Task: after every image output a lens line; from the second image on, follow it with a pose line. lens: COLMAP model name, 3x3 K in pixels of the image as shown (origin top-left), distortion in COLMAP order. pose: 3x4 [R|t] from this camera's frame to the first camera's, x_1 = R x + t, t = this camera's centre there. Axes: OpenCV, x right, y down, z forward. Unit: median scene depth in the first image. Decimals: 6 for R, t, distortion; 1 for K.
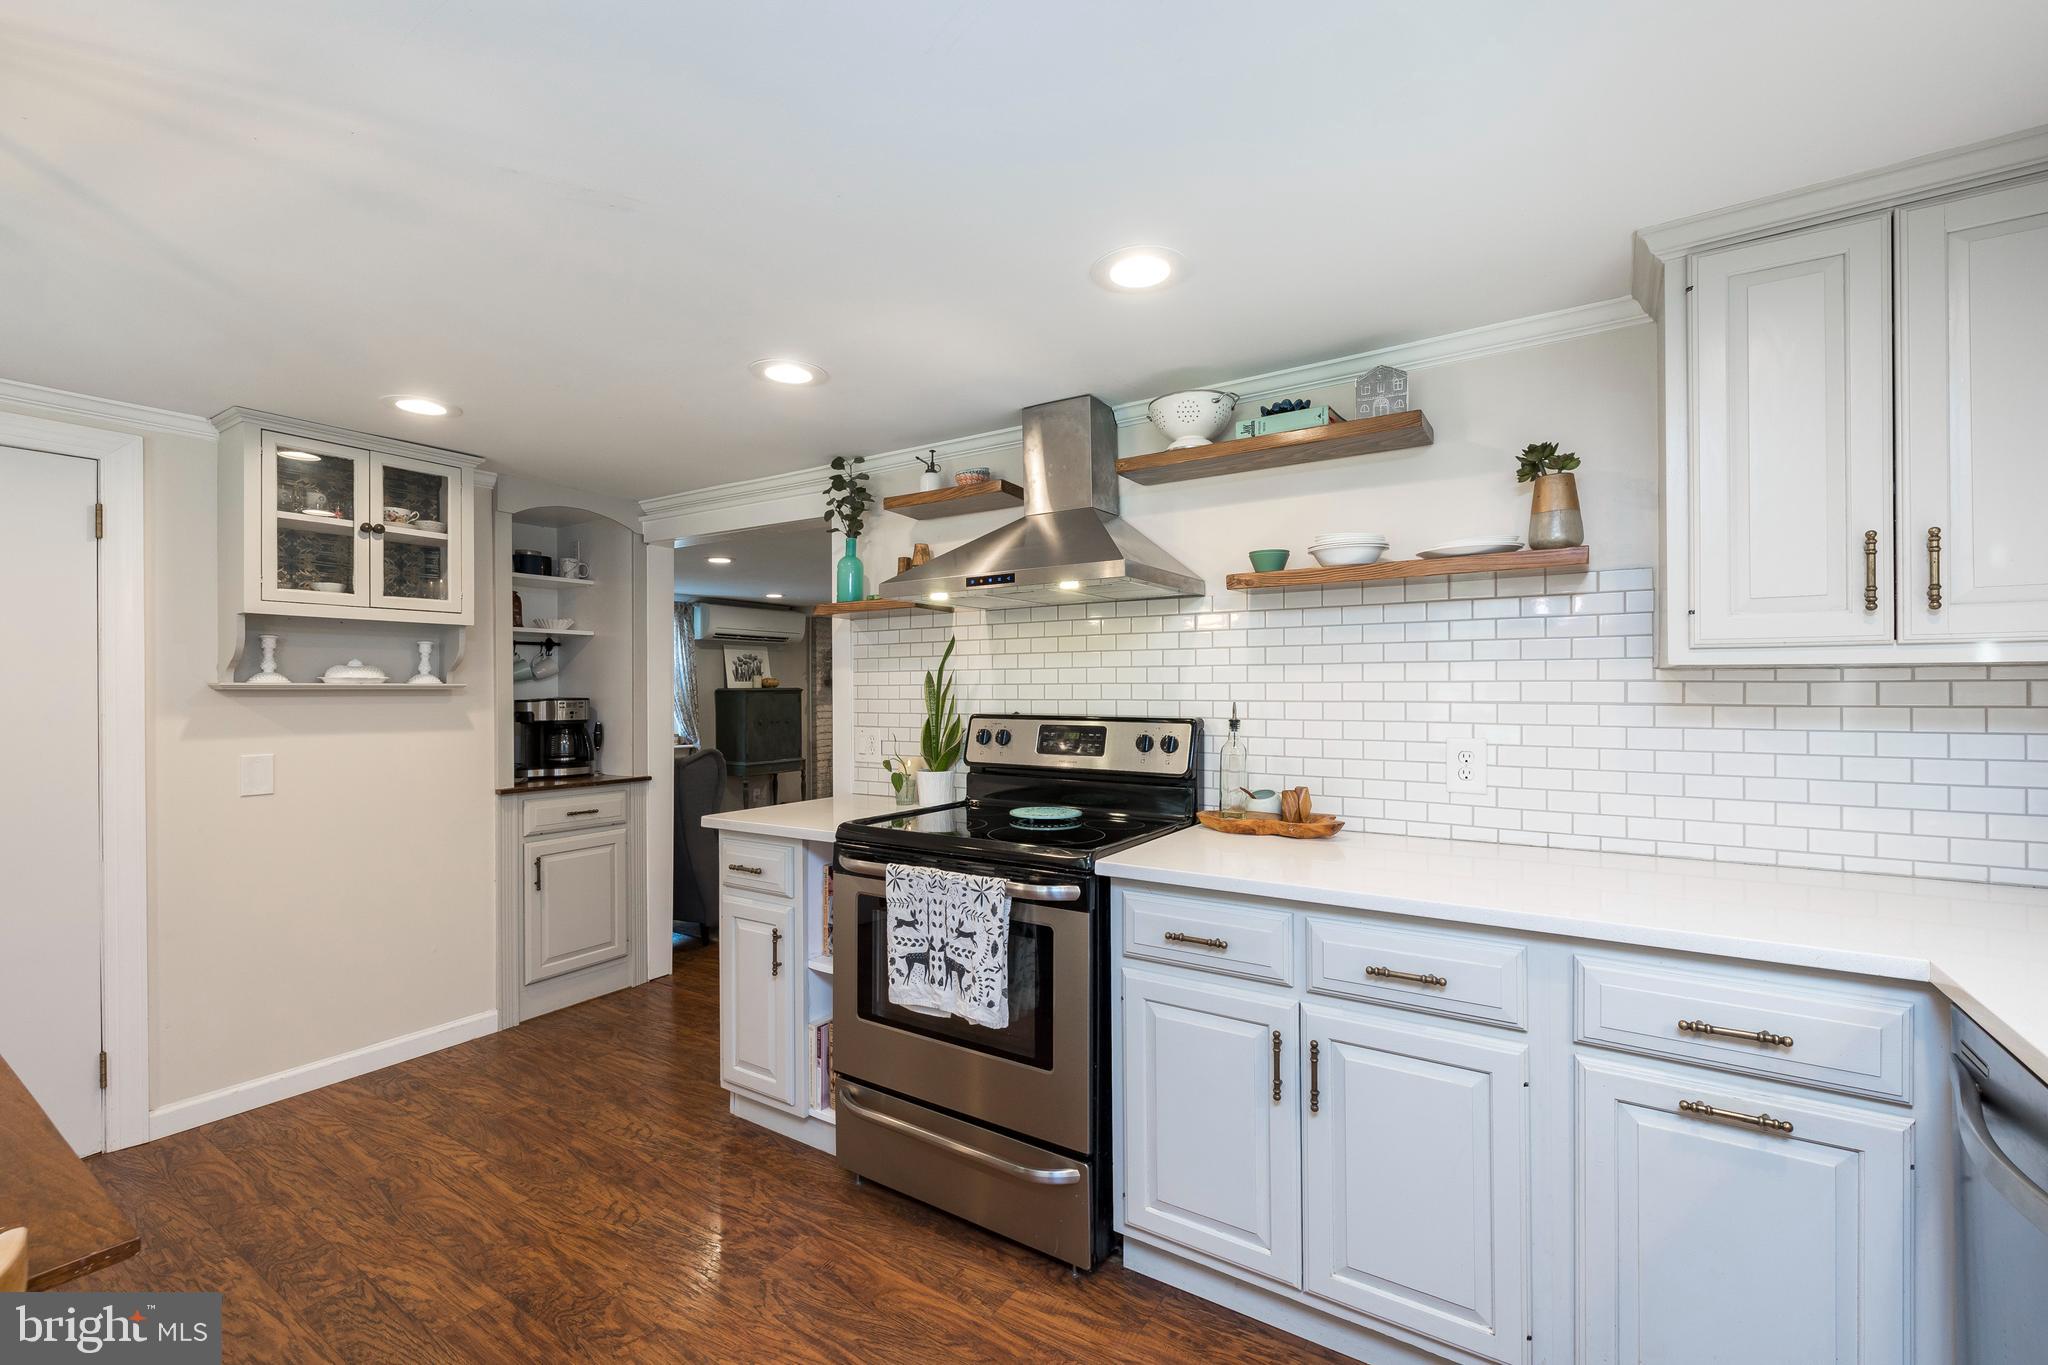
lens RADIAL K [[882.1, 0, 1019.8], [0, 882.1, 677.3], [0, 0, 1]] dist [-0.008741, 0.000401]
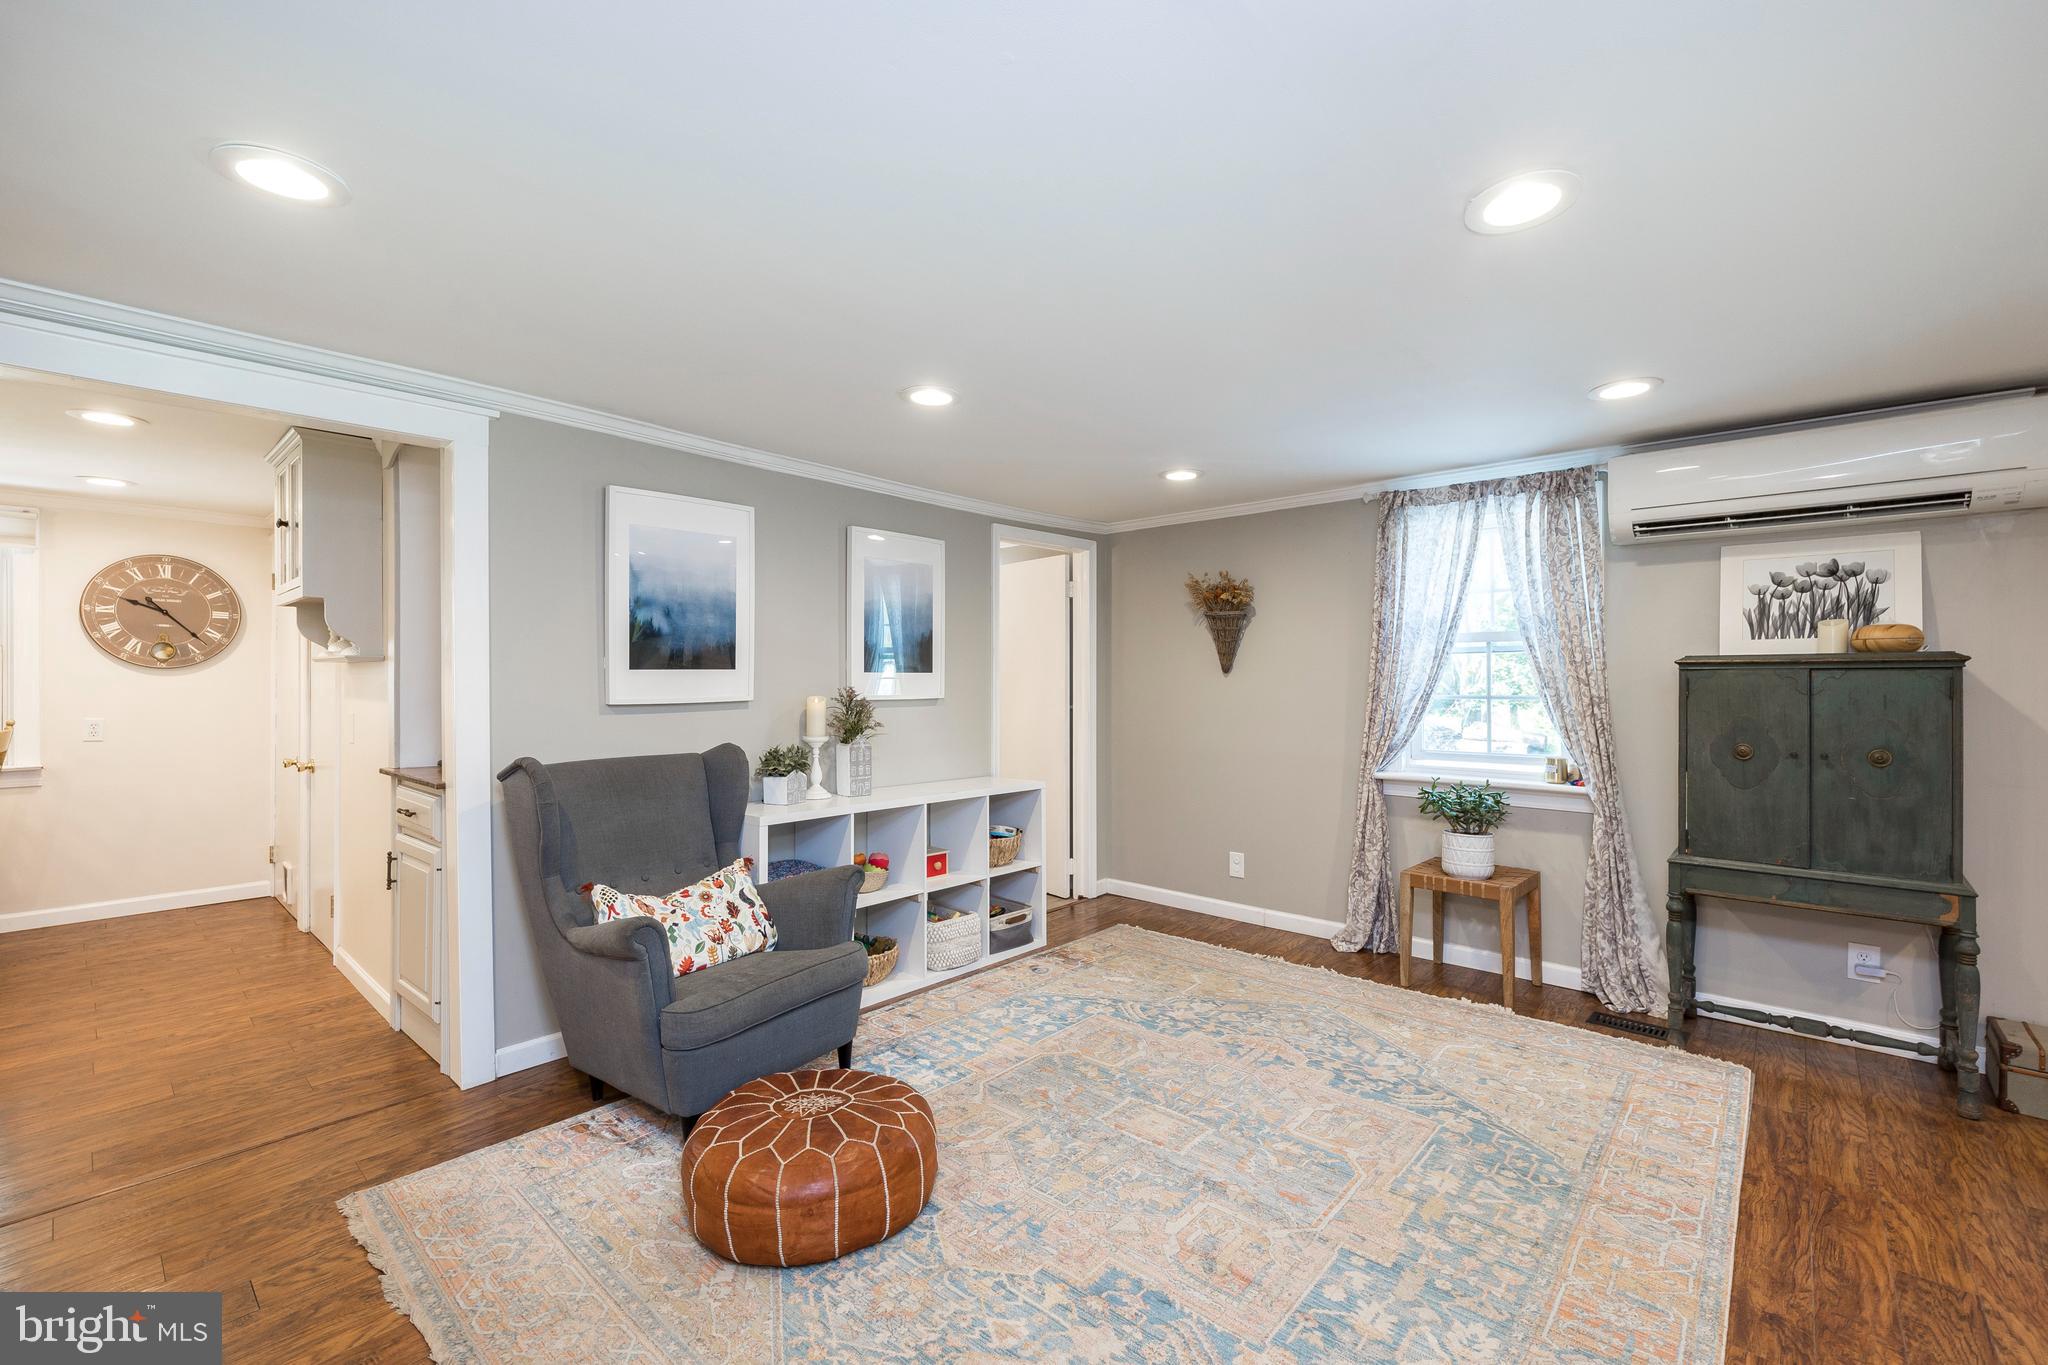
lens RADIAL K [[882.1, 0, 1028.7], [0, 882.1, 675.1], [0, 0, 1]] dist [-0.008741, 0.000401]
pose [[-0.140013, -0.008372, -0.990114, 0.082008], [-0.002039, 0.999965, -0.008167, 0.023749], [0.990148, 0.000875, -0.140025, 0.751296]]
